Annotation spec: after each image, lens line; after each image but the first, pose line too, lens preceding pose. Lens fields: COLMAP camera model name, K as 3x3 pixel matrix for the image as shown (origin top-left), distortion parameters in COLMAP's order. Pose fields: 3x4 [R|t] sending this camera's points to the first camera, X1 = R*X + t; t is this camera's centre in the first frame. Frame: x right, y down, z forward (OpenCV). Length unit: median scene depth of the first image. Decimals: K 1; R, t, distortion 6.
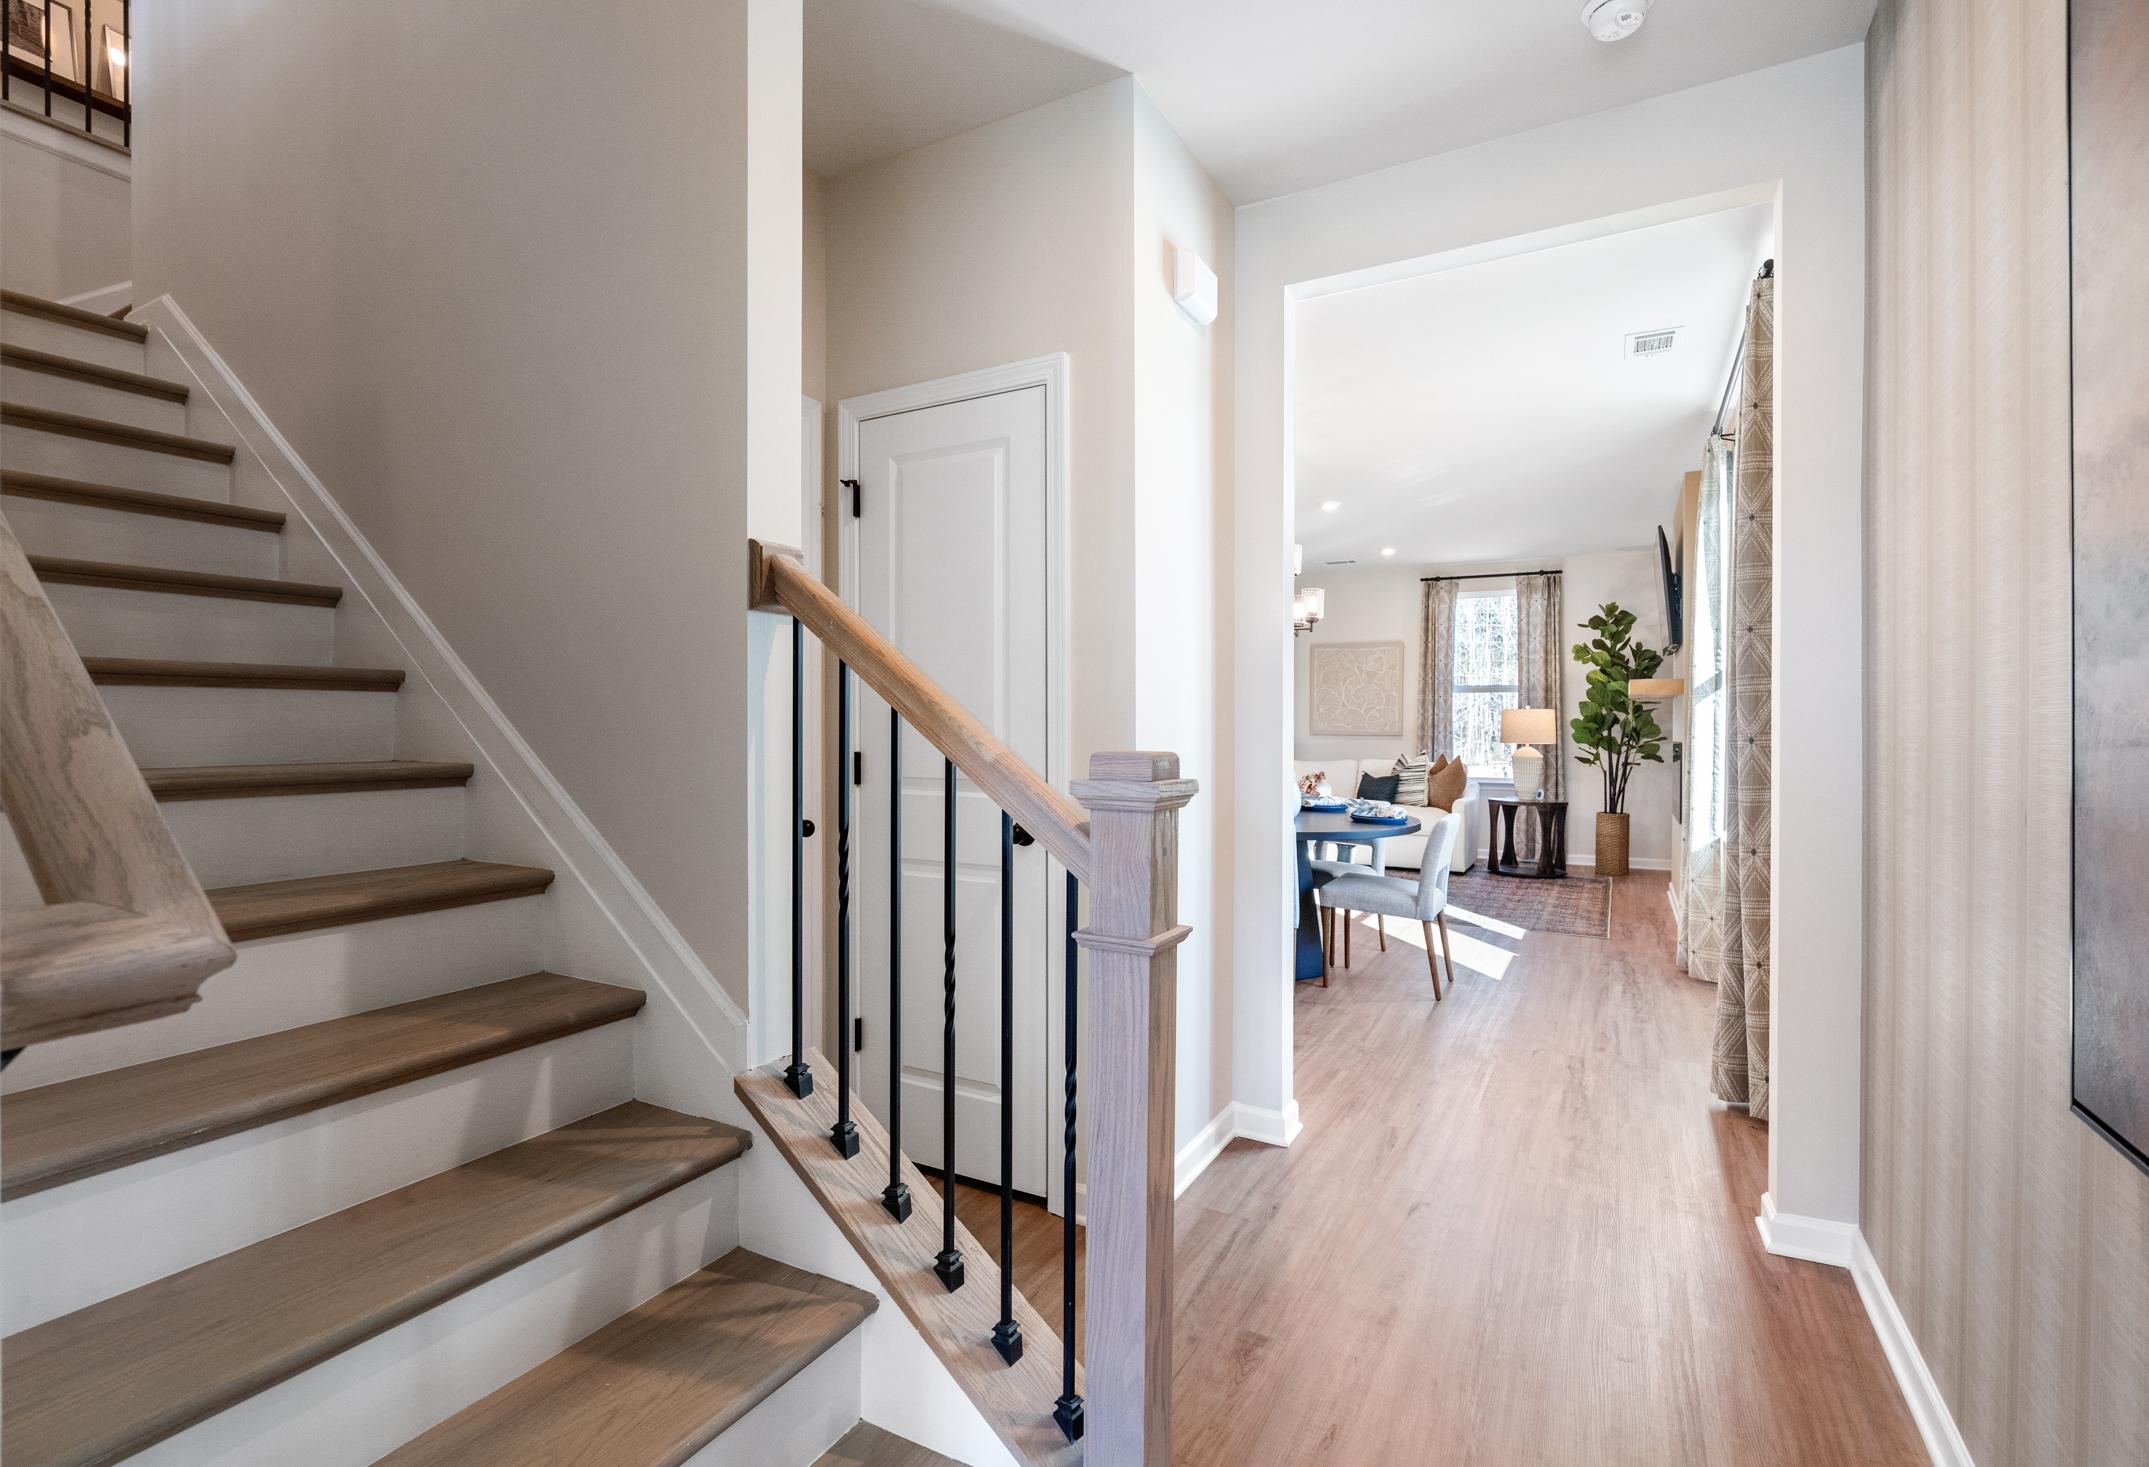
lens RADIAL K [[984.5, 0, 1081.1], [0, 984.5, 742.5], [0, 0, 1]] dist [-0.009349, 0.001113]
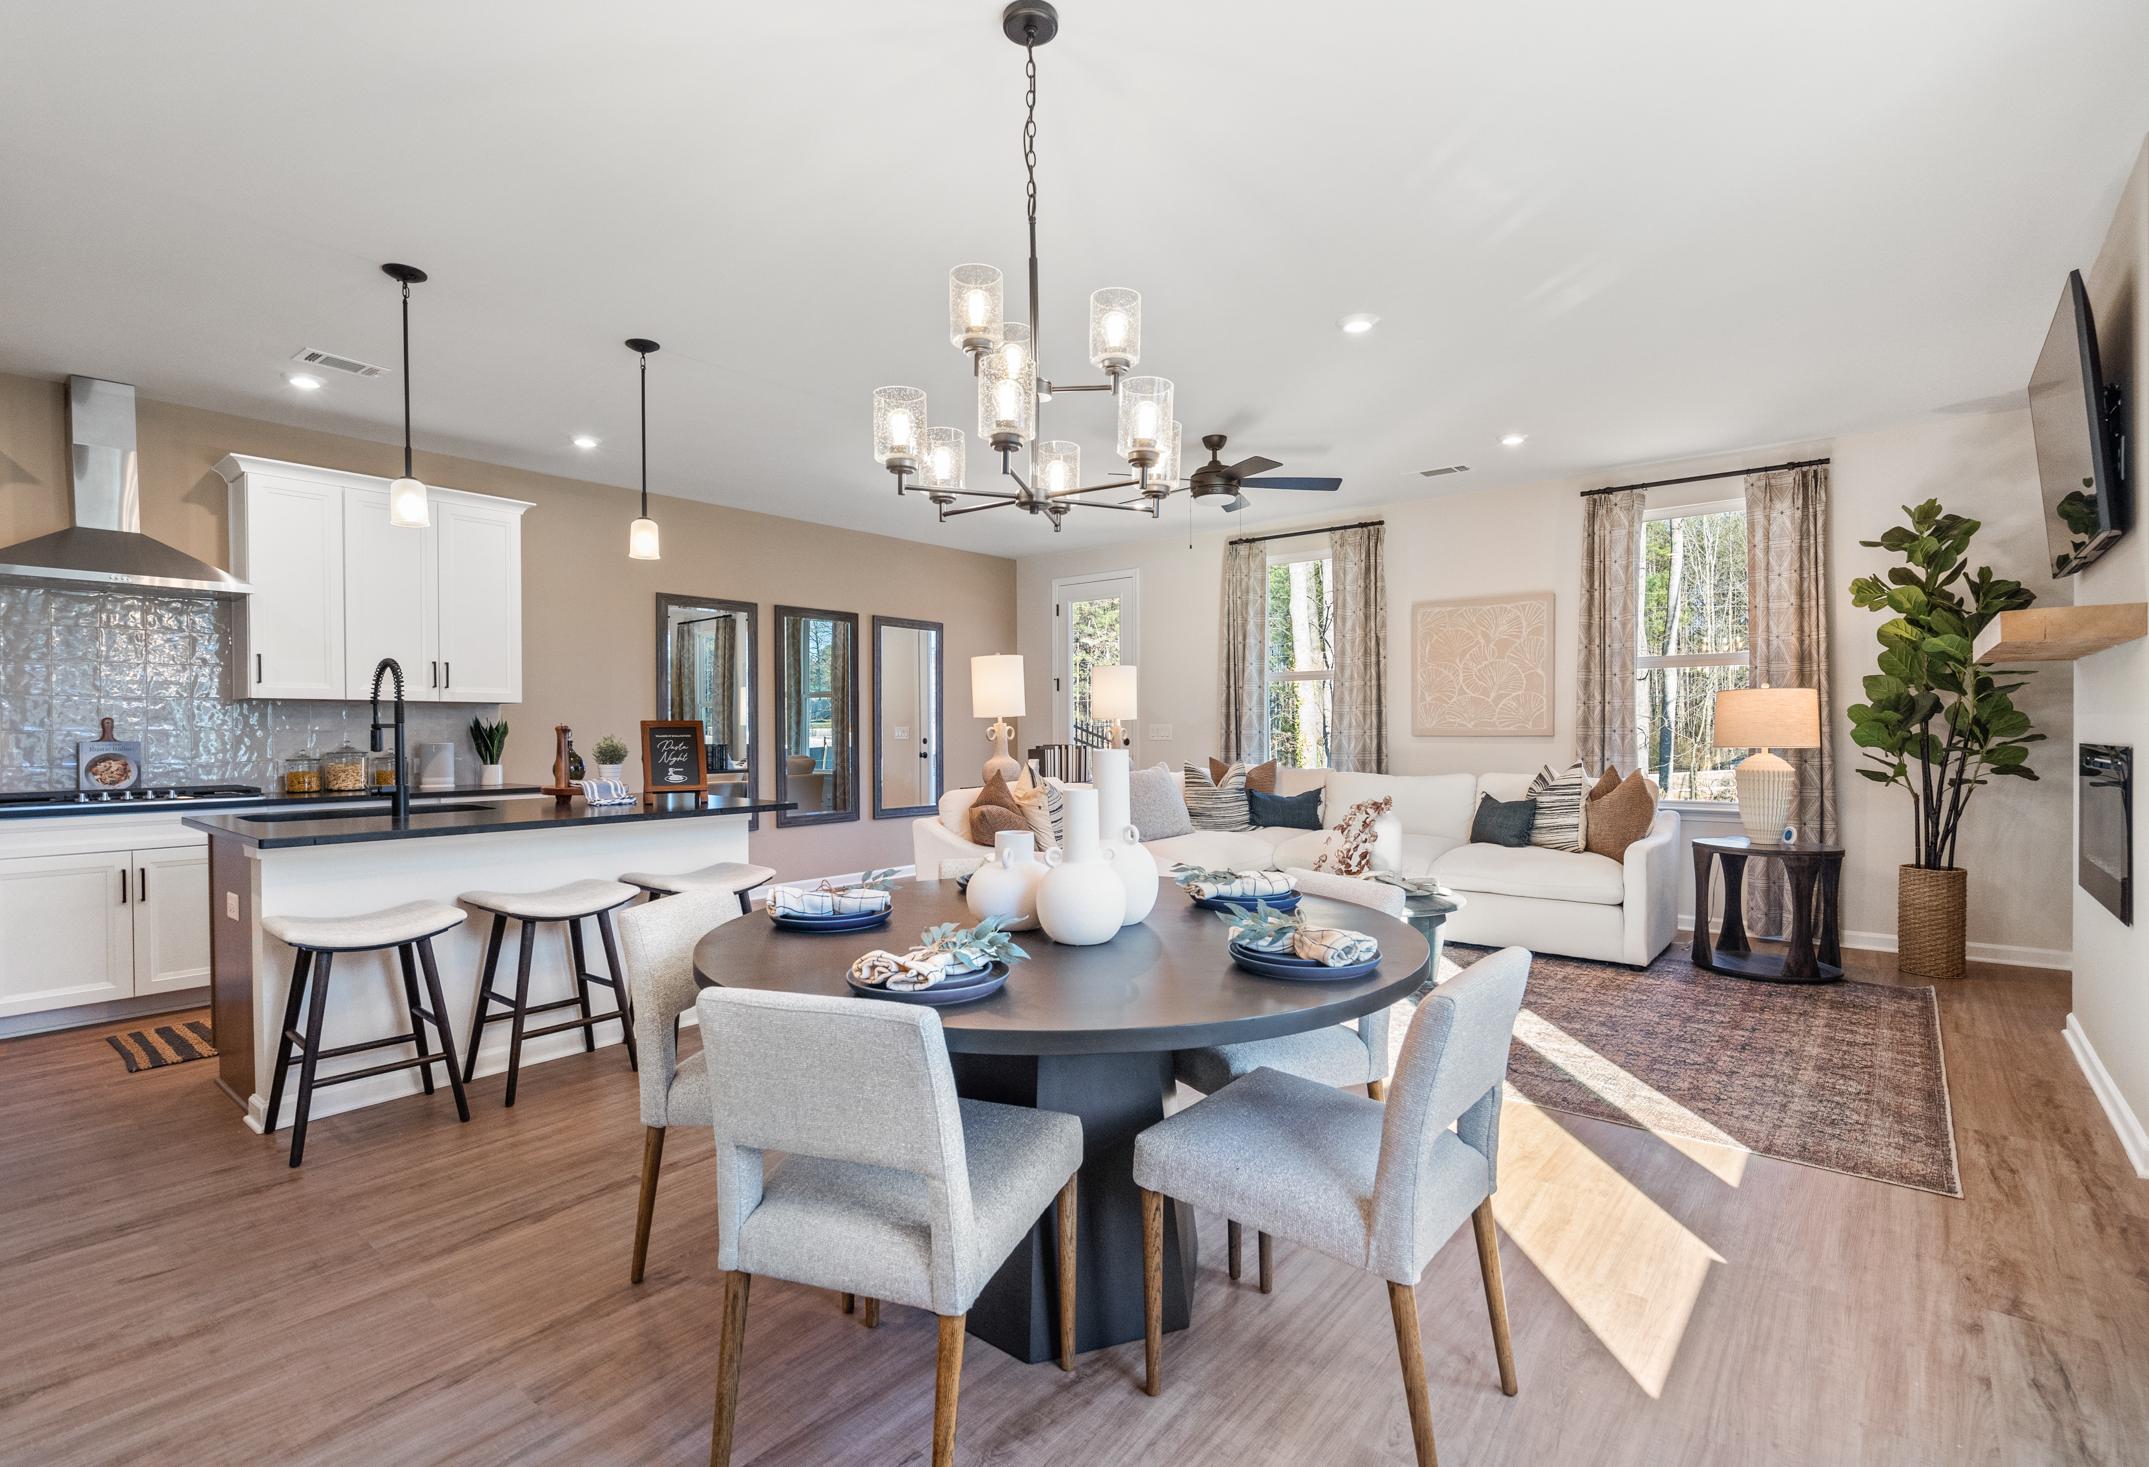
lens RADIAL K [[984.5, 0, 1069.8], [0, 984.5, 747.5], [0, 0, 1]] dist [-0.009349, 0.001113]
pose [[0.979503, -0.007613, -0.201285, 0.162169], [0.007899, 0.999969, 0.000618, -0.002806], [0.201274, -0.002196, 0.979533, 0.336998]]
